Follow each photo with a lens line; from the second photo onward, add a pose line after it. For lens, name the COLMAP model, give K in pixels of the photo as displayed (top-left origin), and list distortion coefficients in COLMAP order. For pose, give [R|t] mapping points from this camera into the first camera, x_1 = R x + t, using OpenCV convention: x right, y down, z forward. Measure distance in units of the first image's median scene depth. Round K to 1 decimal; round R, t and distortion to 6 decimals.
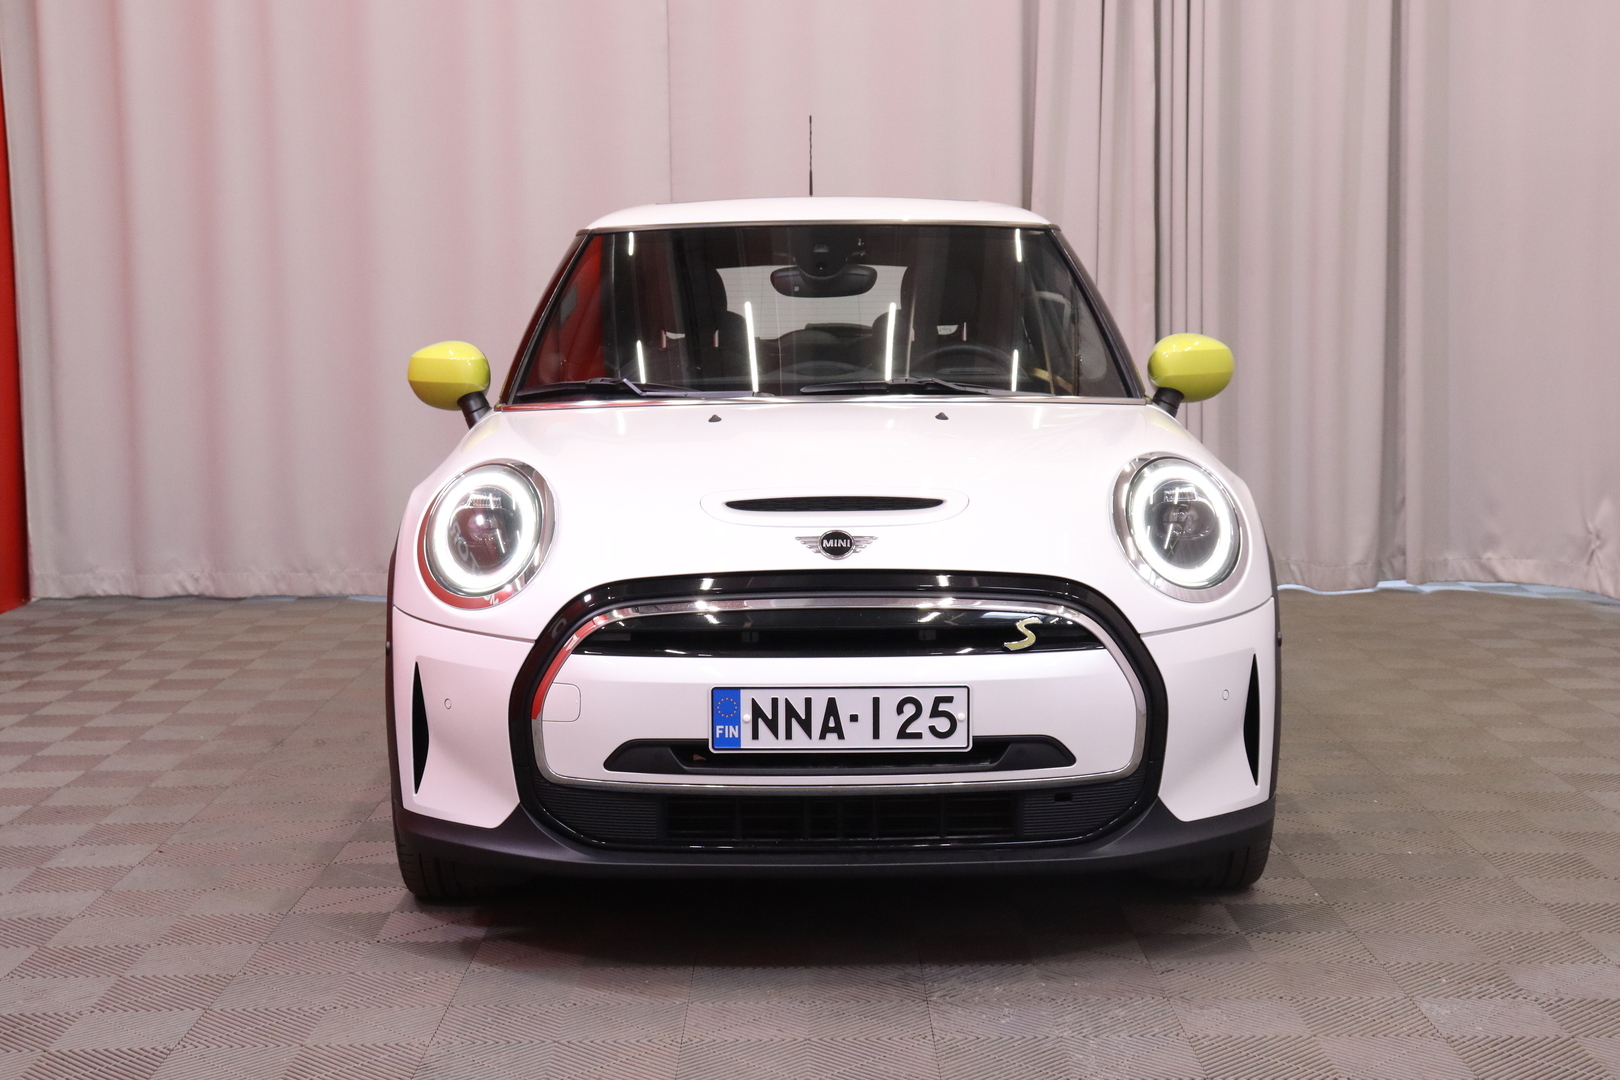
lens RADIAL K [[2509.8, 0, 807.6], [0, 2509.8, 530.1], [0, 0, 1]] dist [0.057885, 0.000000]
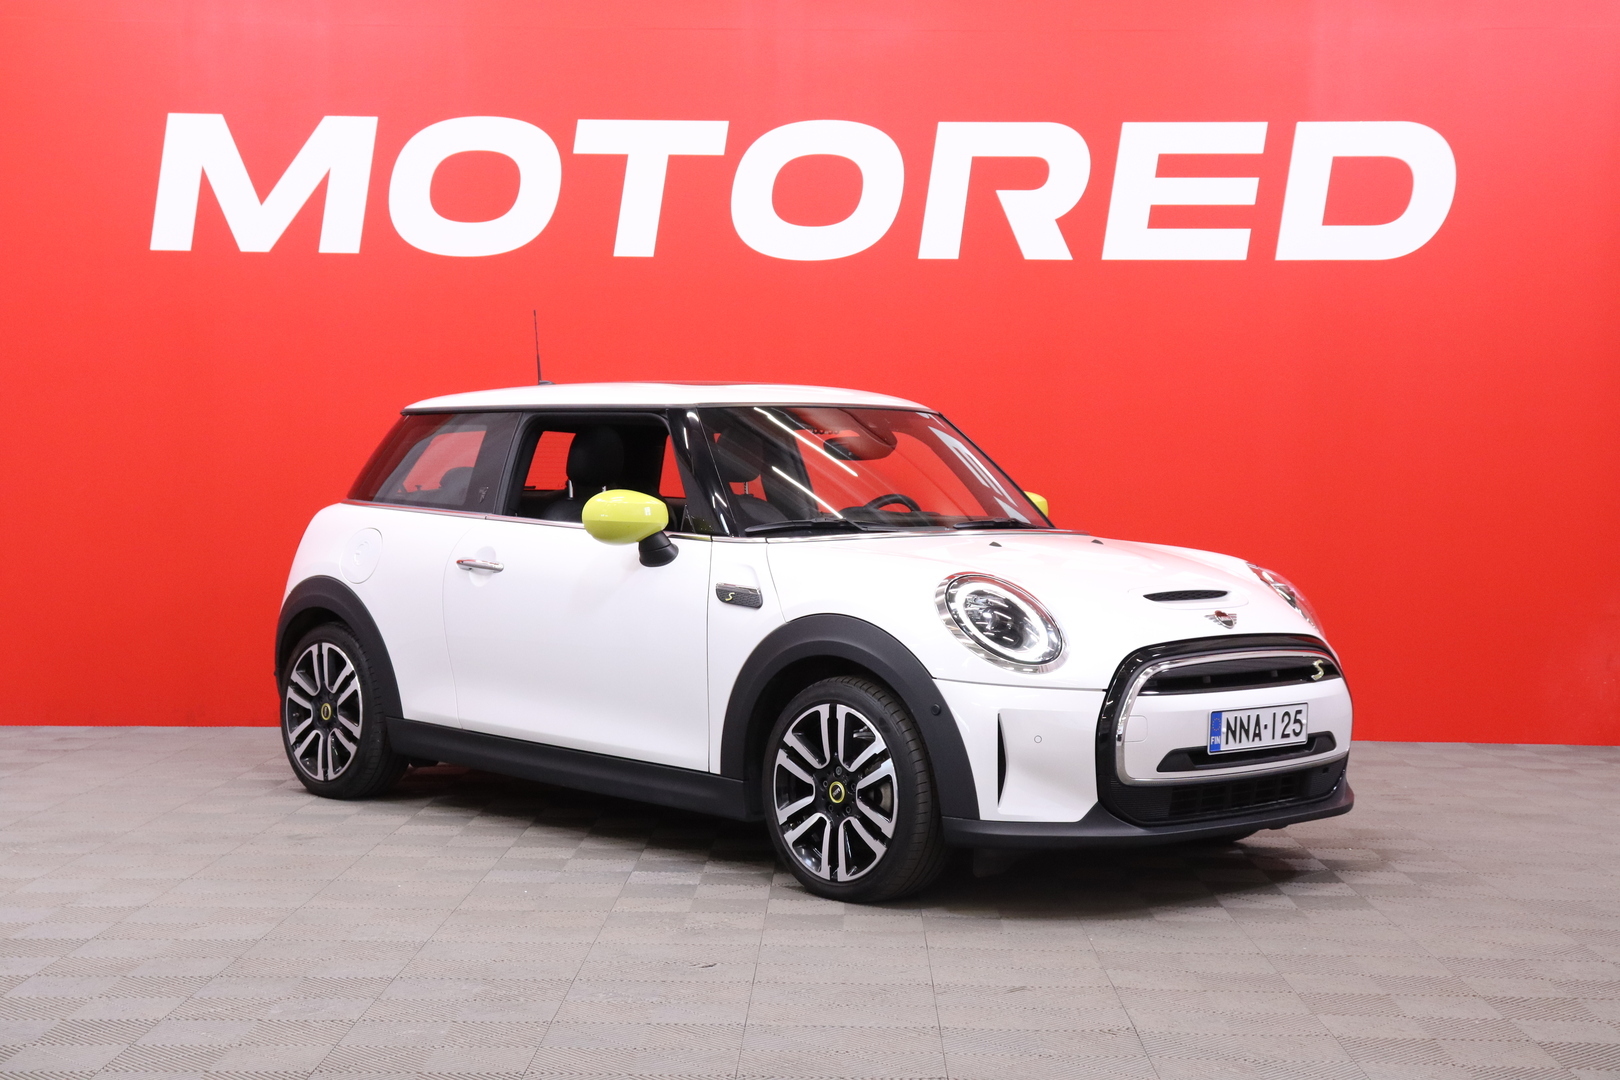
lens RADIAL K [[2483.1, 0, 854.1], [0, 2483.1, 534.7], [0, 0, 1]] dist [0.156780, 0.000000]
pose [[0.704933, -0.004114, 0.709262, -1.278953], [0.050148, 0.997770, -0.044055, 0.010130], [-0.707499, 0.066624, 0.703567, 0.065100]]
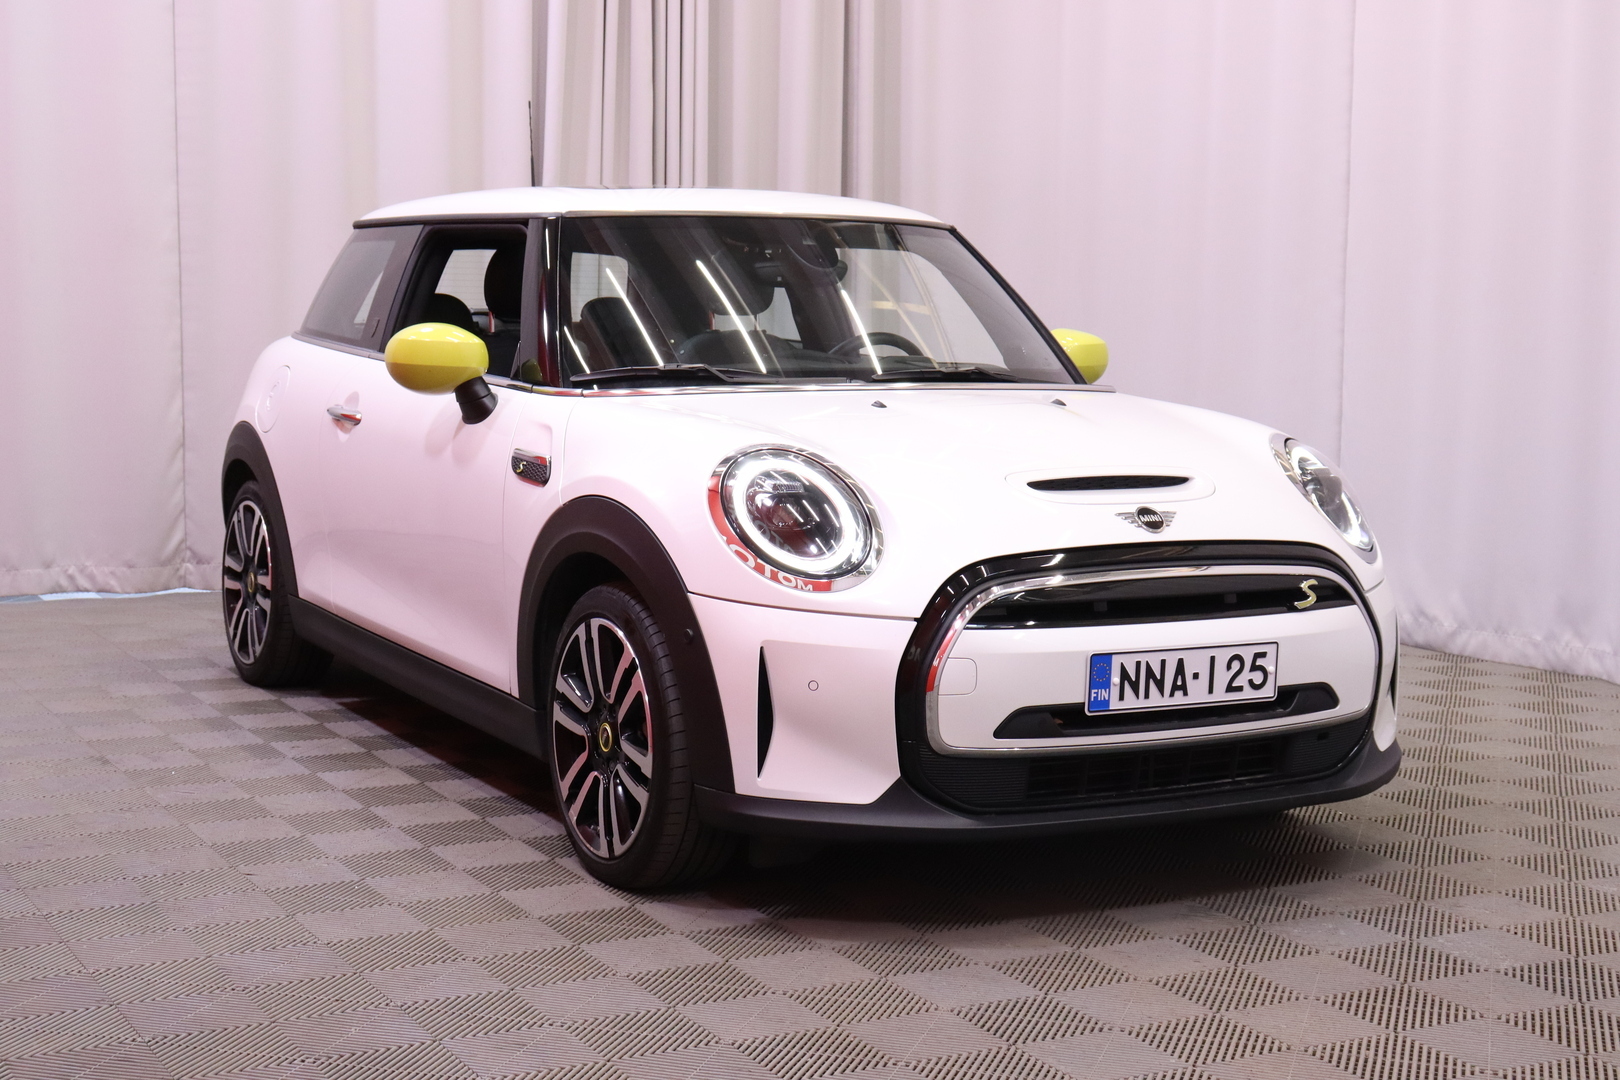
lens RADIAL K [[2509.8, 0, 821.9], [0, 2509.8, 545.2], [0, 0, 1]] dist [0.057885, 0.000000]
pose [[0.867960, -0.027272, 0.495884, -0.666714], [0.021229, 0.999616, 0.017818, -0.005610], [-0.496180, -0.004939, 0.868206, 0.123371]]
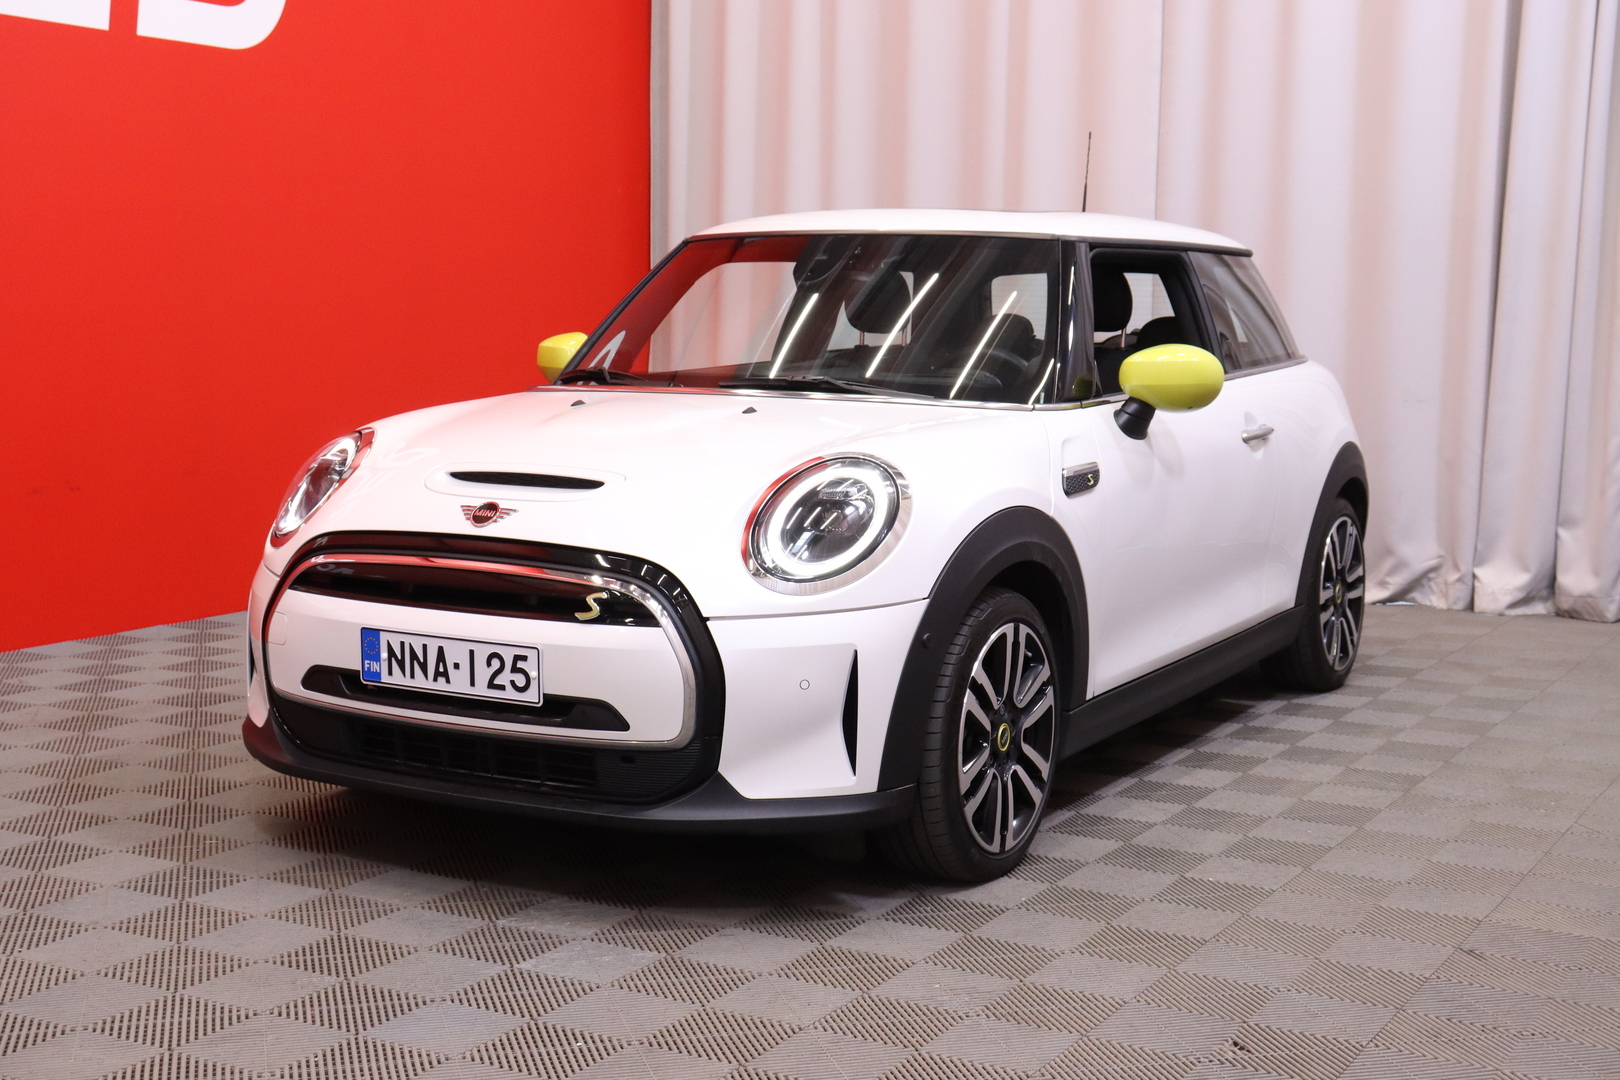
lens RADIAL K [[2334.9, 0, 802.2], [0, 2334.9, 545.6], [0, 0, 1]] dist [-0.312378, 0.000000]
pose [[0.875481, 0.076739, -0.477120, 0.649462], [-0.071312, 0.997018, 0.029507, -0.021526], [0.477962, 0.008191, 0.878343, 0.151798]]
